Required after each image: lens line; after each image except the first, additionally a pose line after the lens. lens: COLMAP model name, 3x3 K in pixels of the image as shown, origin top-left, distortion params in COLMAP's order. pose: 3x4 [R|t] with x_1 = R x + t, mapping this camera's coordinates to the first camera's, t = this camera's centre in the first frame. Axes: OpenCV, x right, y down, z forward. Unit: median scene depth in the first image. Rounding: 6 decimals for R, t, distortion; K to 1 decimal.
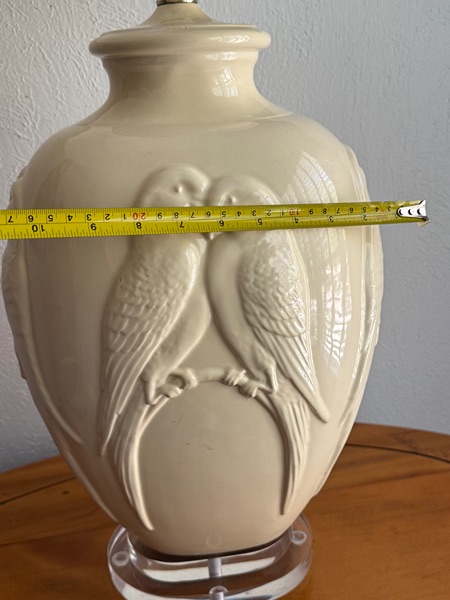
lens RADIAL K [[696.7, 0, 225.6], [0, 696.7, 304.3], [0, 0, 1]] dist [0.027820, 0.000000]
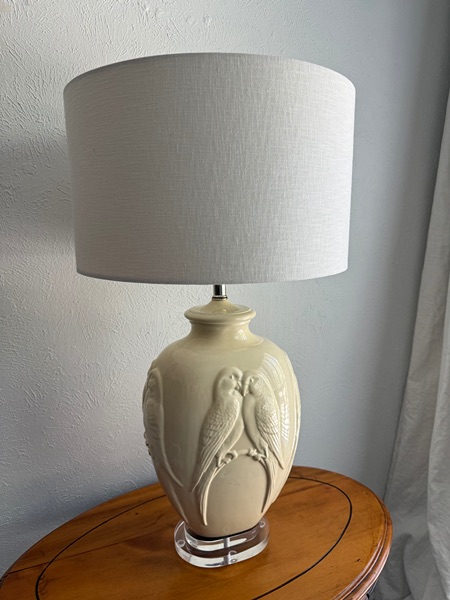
lens RADIAL K [[441.9, 0, 221.8], [0, 441.9, 296.9], [0, 0, 1]] dist [0.006049, -0.034225]
pose [[0.978082, 0.005586, 0.208144, -0.369247], [0.032948, 0.982894, -0.181203, -0.136346], [-0.205595, 0.184089, 0.961167, -0.497638]]
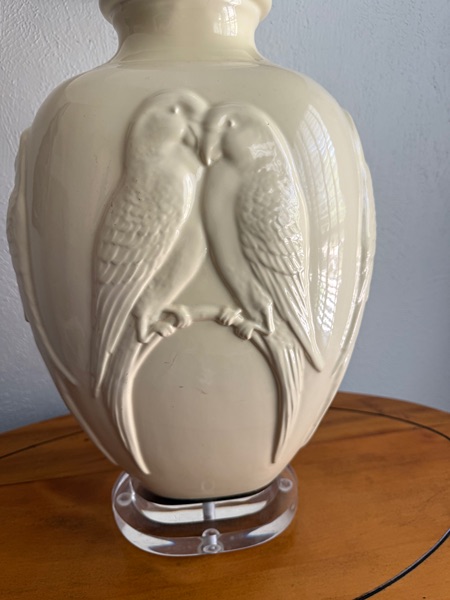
lens RADIAL K [[441.9, 0, 219.9], [0, 441.9, 305.4], [0, 0, 1]] dist [0.006049, -0.034225]
pose [[0.999559, 0.022816, -0.019014, 0.009135], [-0.023796, 0.998311, -0.053000, 0.109182], [0.017772, 0.053429, 0.998413, 0.346903]]
